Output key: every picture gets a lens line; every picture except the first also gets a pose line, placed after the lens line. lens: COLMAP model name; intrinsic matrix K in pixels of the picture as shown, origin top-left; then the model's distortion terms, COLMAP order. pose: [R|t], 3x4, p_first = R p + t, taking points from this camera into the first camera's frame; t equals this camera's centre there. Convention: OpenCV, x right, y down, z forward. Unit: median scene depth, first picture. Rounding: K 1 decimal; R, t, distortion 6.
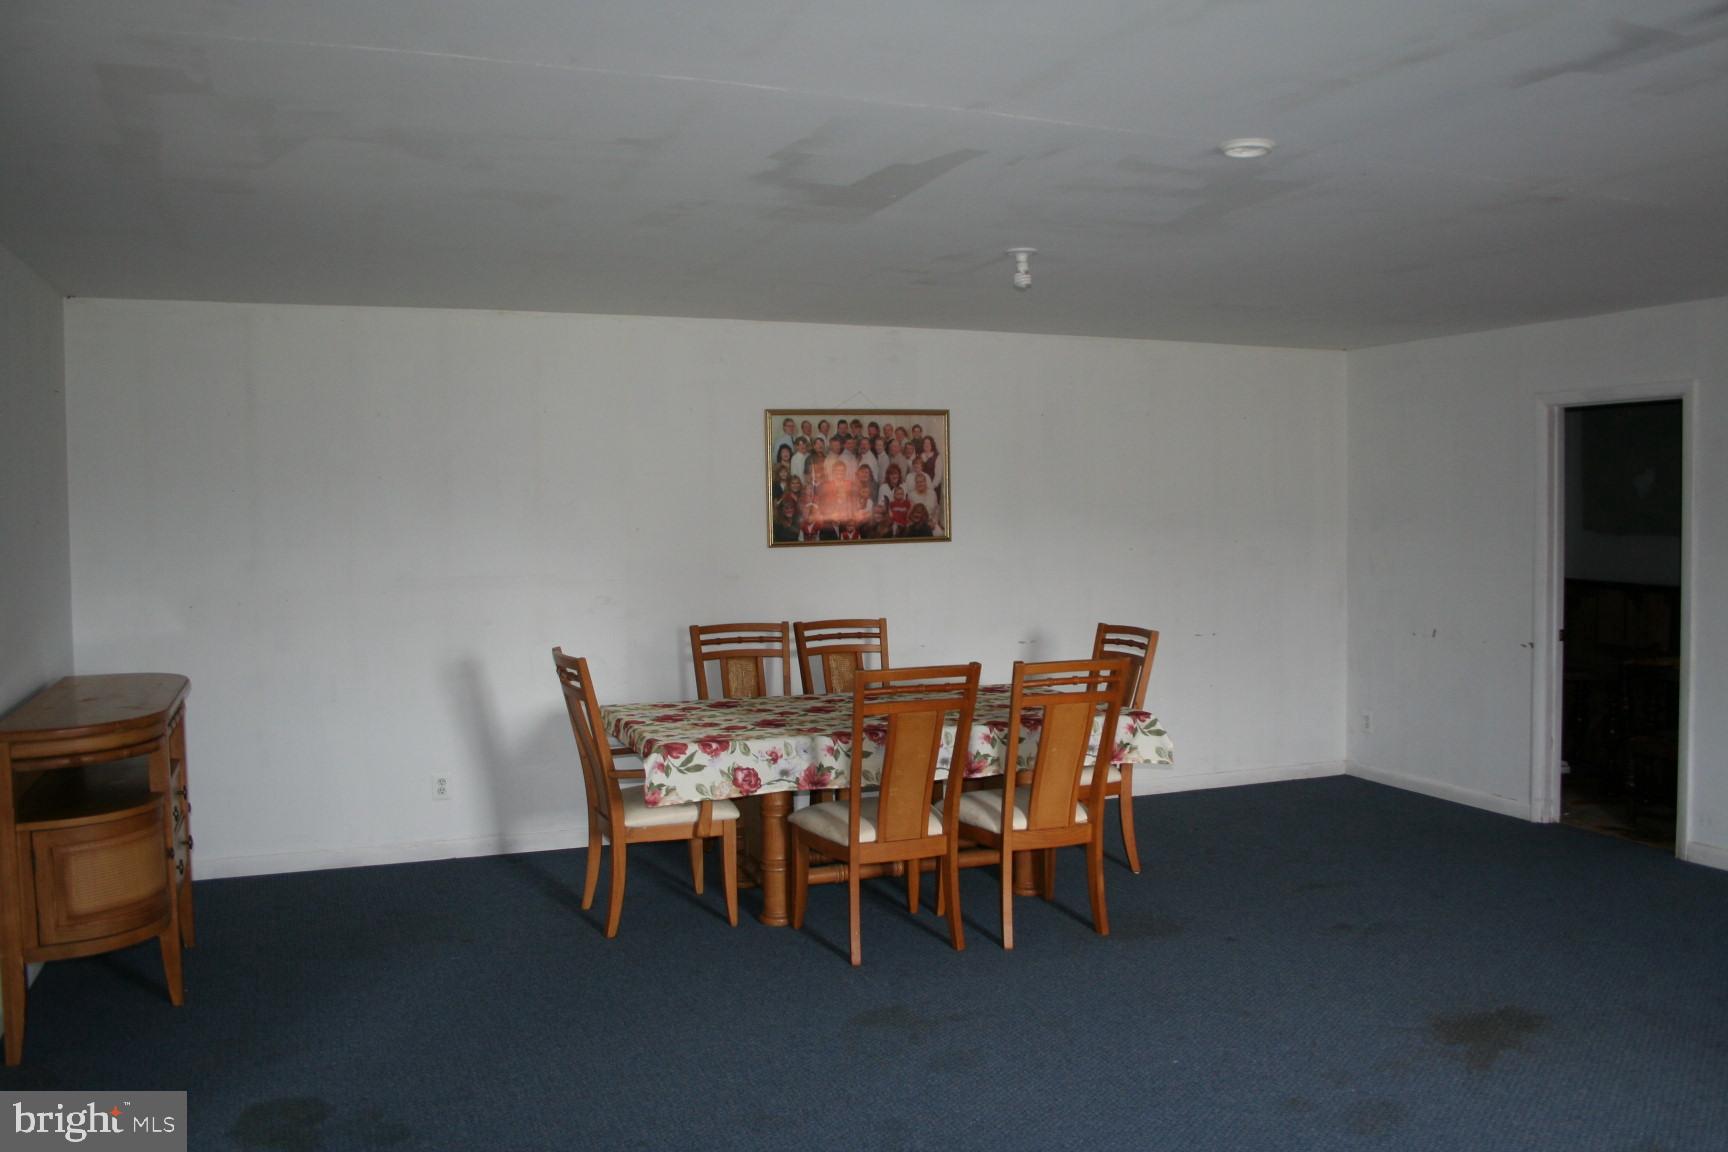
lens RADIAL K [[1456.8, 0, 889.4], [0, 1456.8, 570.0], [0, 0, 1]] dist [-0.148017, 0.145711]
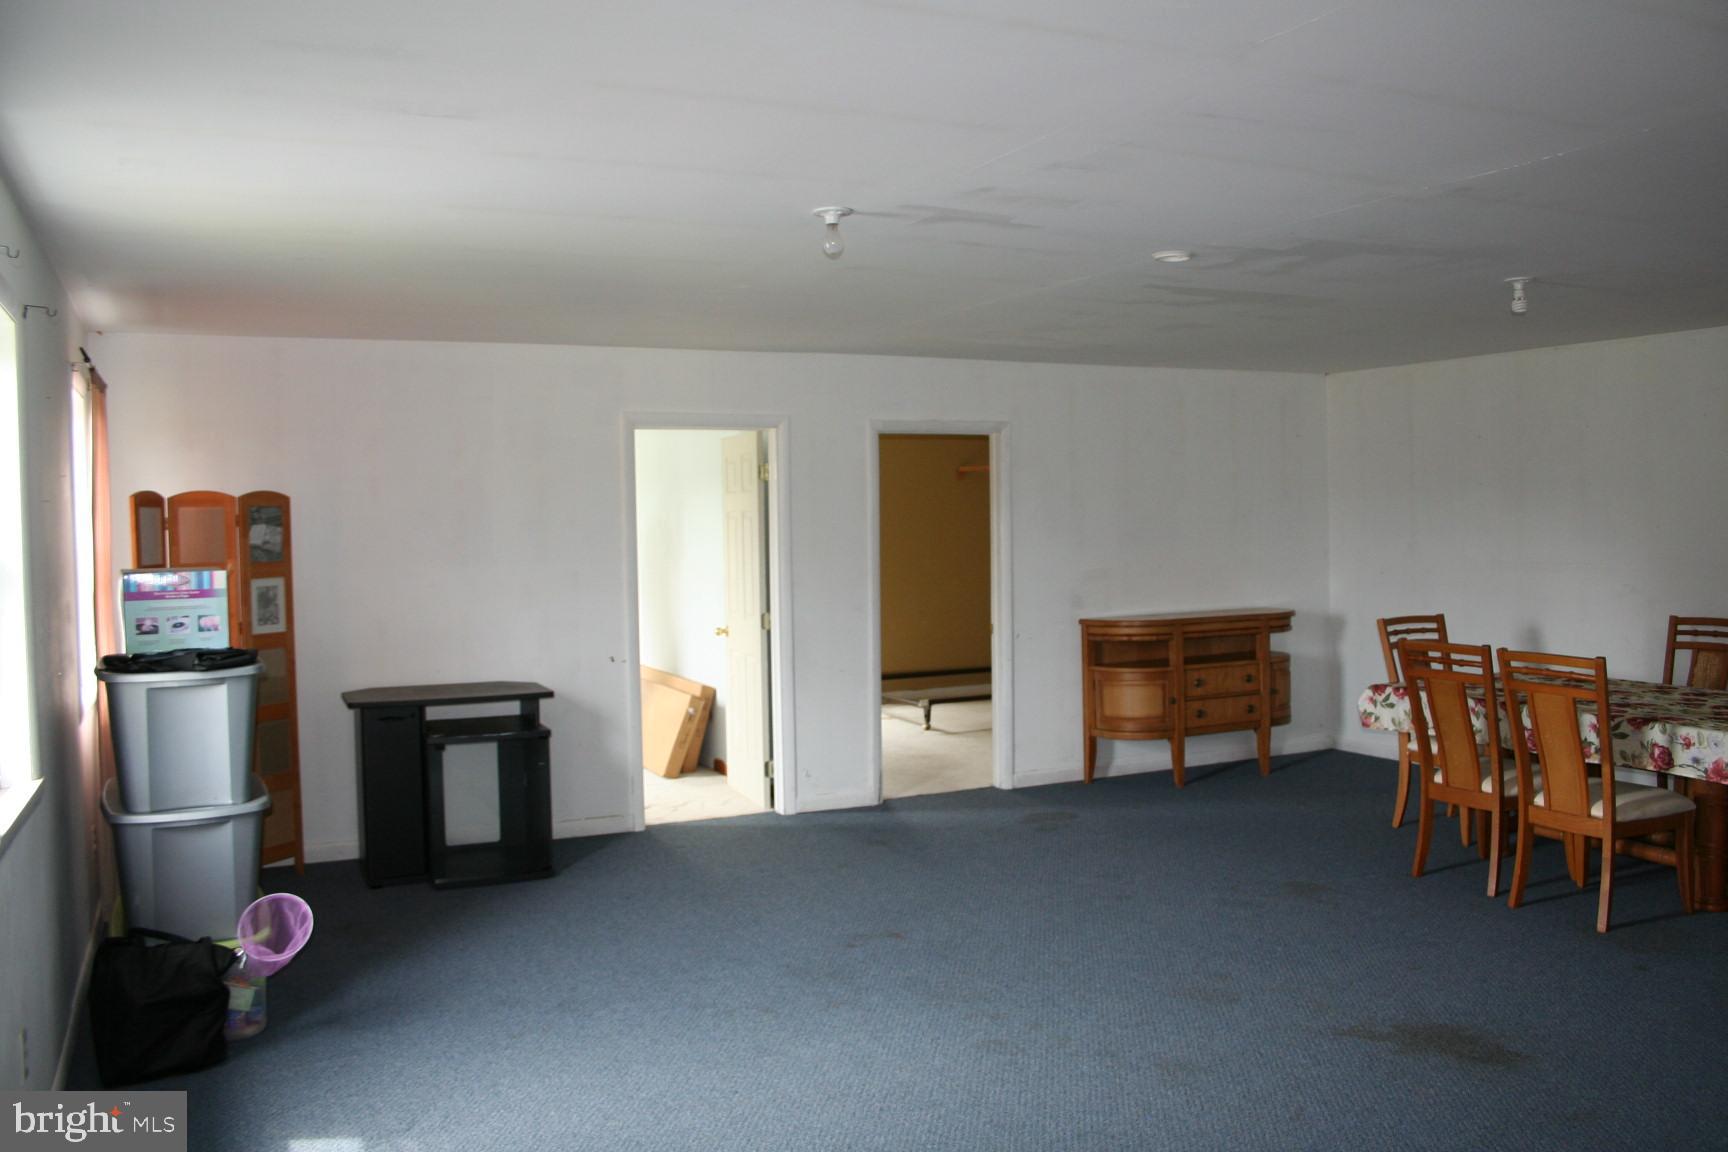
lens RADIAL K [[1456.8, 0, 889.4], [0, 1456.8, 570.0], [0, 0, 1]] dist [-0.148017, 0.145711]
pose [[0.043342, 0.040444, -0.998241, 1.119215], [-0.027161, 0.998859, 0.039290, -0.026812], [0.998691, 0.025411, 0.044391, 0.455900]]
